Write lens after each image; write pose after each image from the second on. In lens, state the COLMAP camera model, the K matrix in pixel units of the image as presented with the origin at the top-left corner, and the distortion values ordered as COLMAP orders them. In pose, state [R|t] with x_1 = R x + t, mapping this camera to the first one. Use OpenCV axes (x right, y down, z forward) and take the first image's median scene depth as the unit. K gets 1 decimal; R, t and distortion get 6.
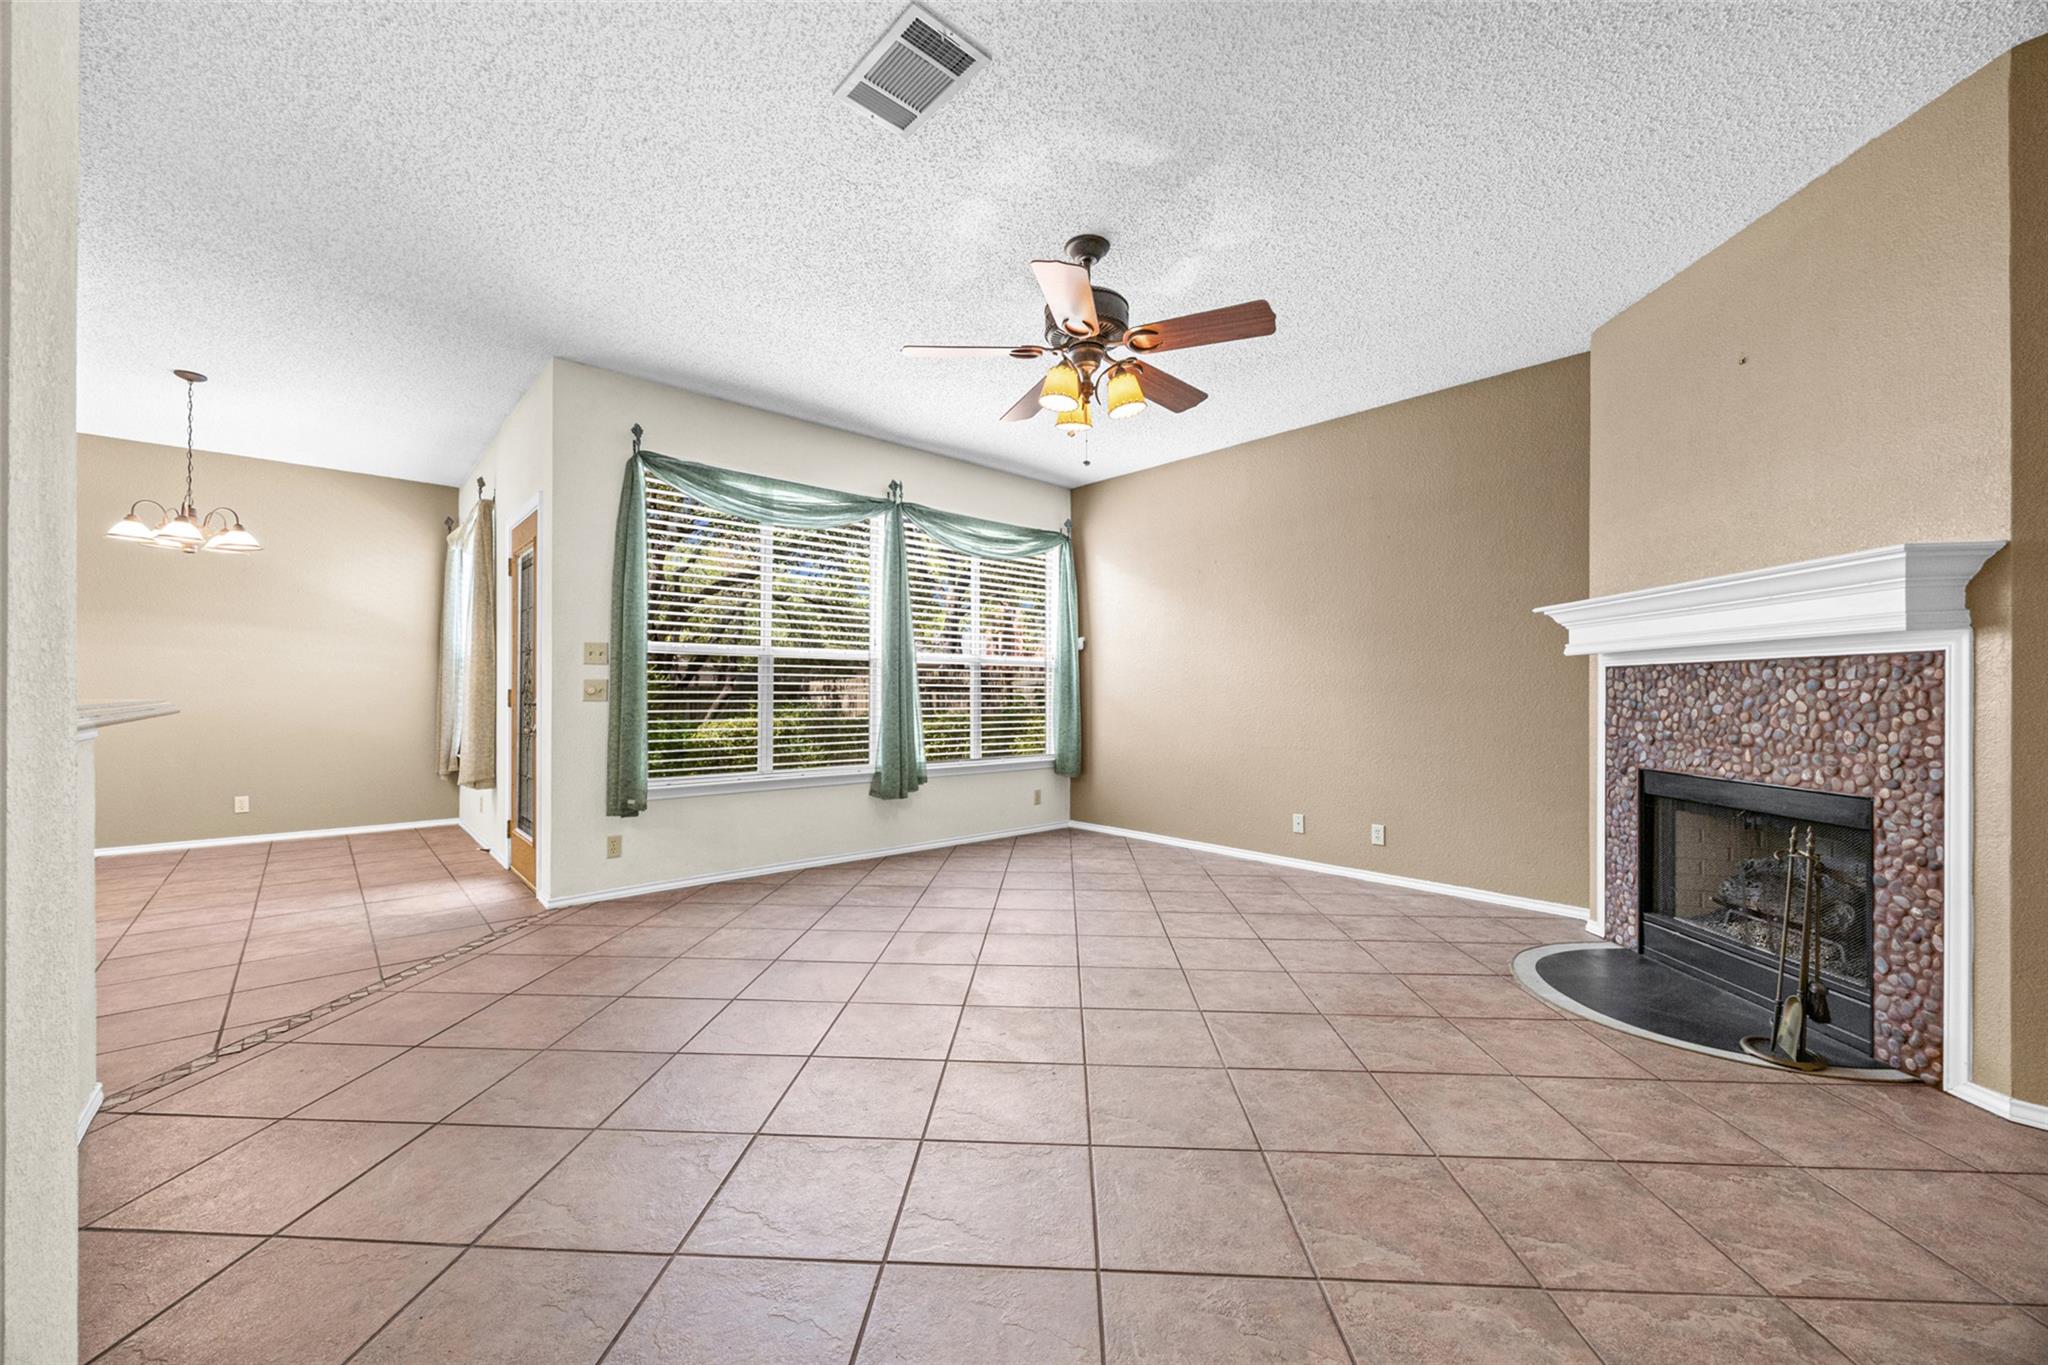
lens RADIAL K [[781.7, 0, 1024.2], [0, 781.7, 686.7], [0, 0, 1]] dist [-0.003395, -0.000142]
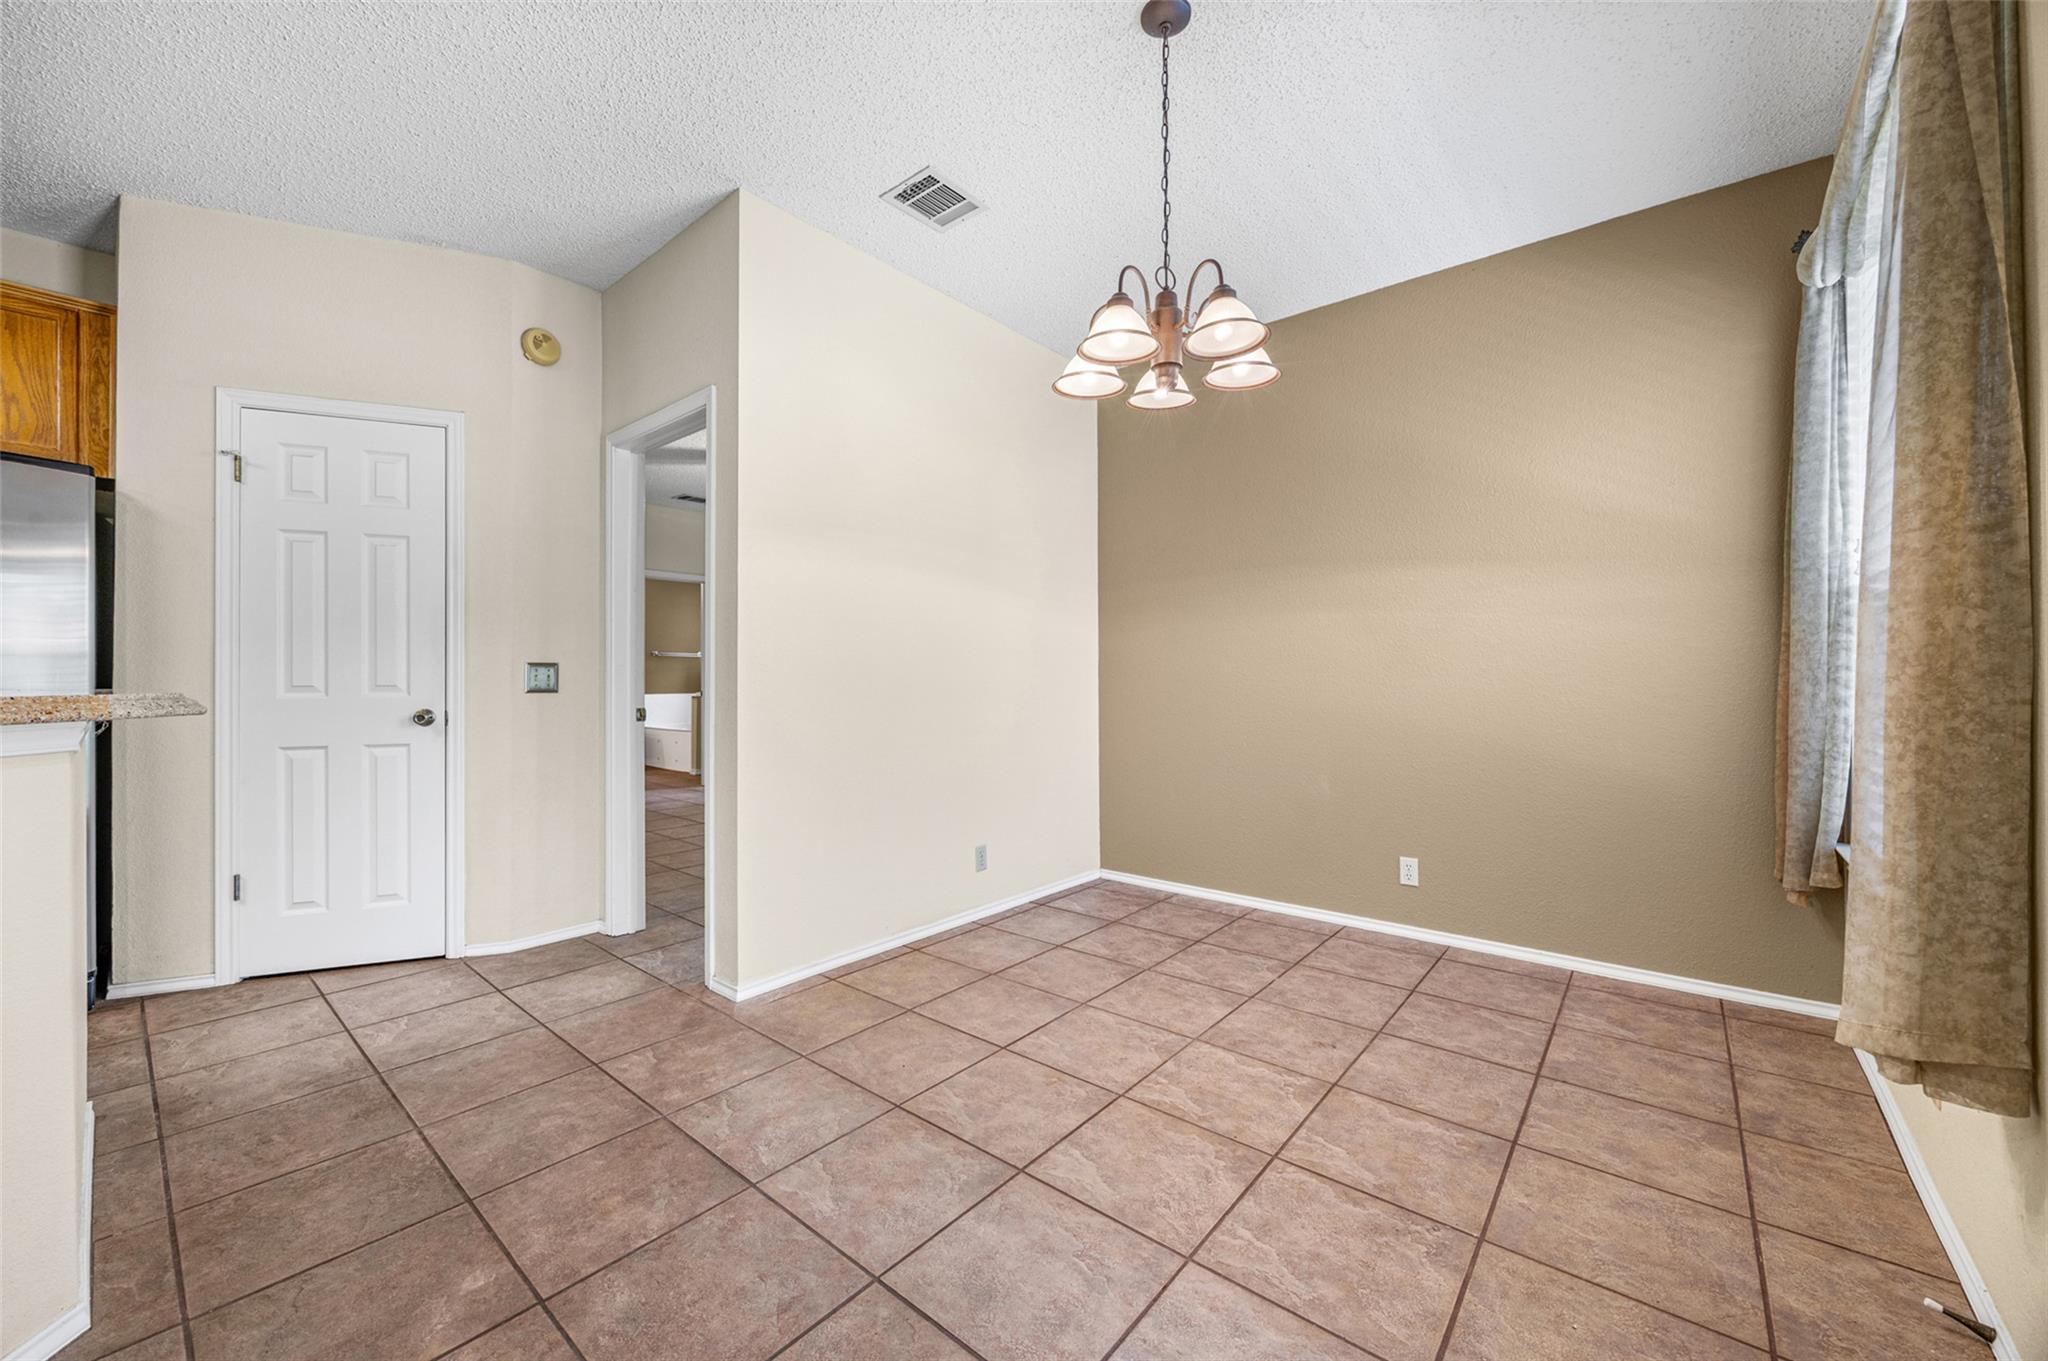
lens RADIAL K [[781.7, 0, 1020.4], [0, 781.7, 681.6], [0, 0, 1]] dist [-0.003395, -0.000142]
pose [[0.130151, -0.000681, -0.991494, -0.411002], [0.009788, 0.999952, 0.000598, 0.003744], [0.991446, -0.009783, 0.130151, 0.569171]]
